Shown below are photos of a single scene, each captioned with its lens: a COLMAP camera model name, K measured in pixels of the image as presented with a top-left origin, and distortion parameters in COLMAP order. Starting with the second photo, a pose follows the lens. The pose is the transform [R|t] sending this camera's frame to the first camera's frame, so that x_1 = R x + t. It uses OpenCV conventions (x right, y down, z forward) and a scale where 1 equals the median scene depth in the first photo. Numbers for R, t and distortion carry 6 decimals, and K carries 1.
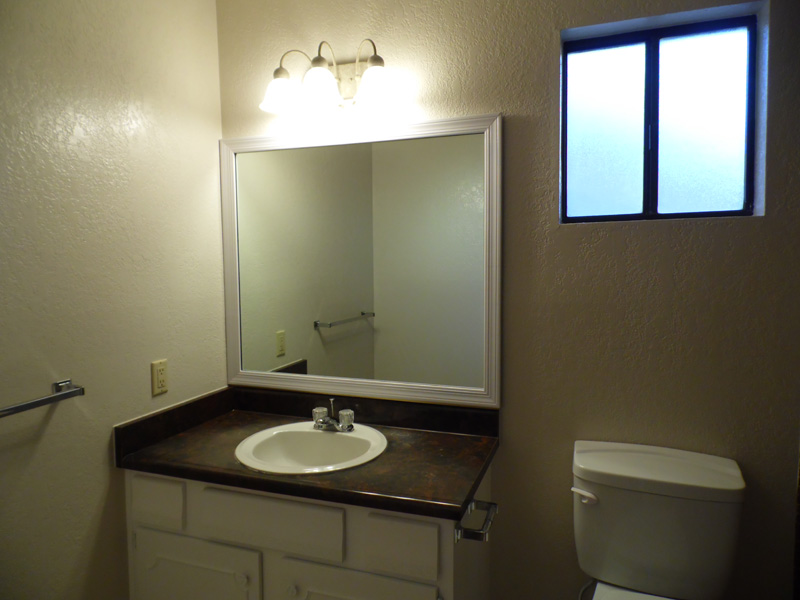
lens RADIAL K [[534.7, 0, 403.5], [0, 534.7, 298.6], [0, 0, 1]] dist [0.006938, -0.000690]
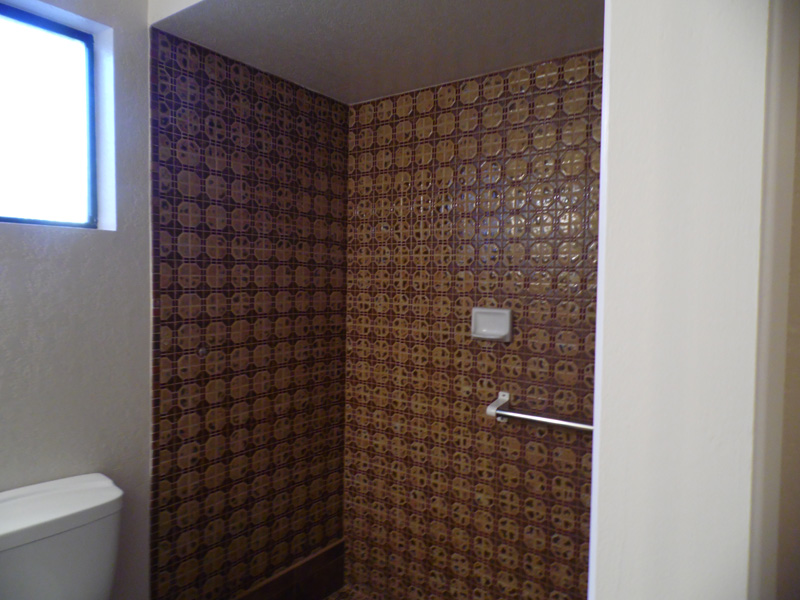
lens RADIAL K [[534.7, 0, 403.5], [0, 534.7, 298.6], [0, 0, 1]] dist [0.006938, -0.000690]
pose [[0.286293, -0.025793, 0.957795, -0.174152], [0.052262, 0.998570, 0.011270, -0.003649], [-0.956716, 0.046830, 0.287232, 0.160978]]
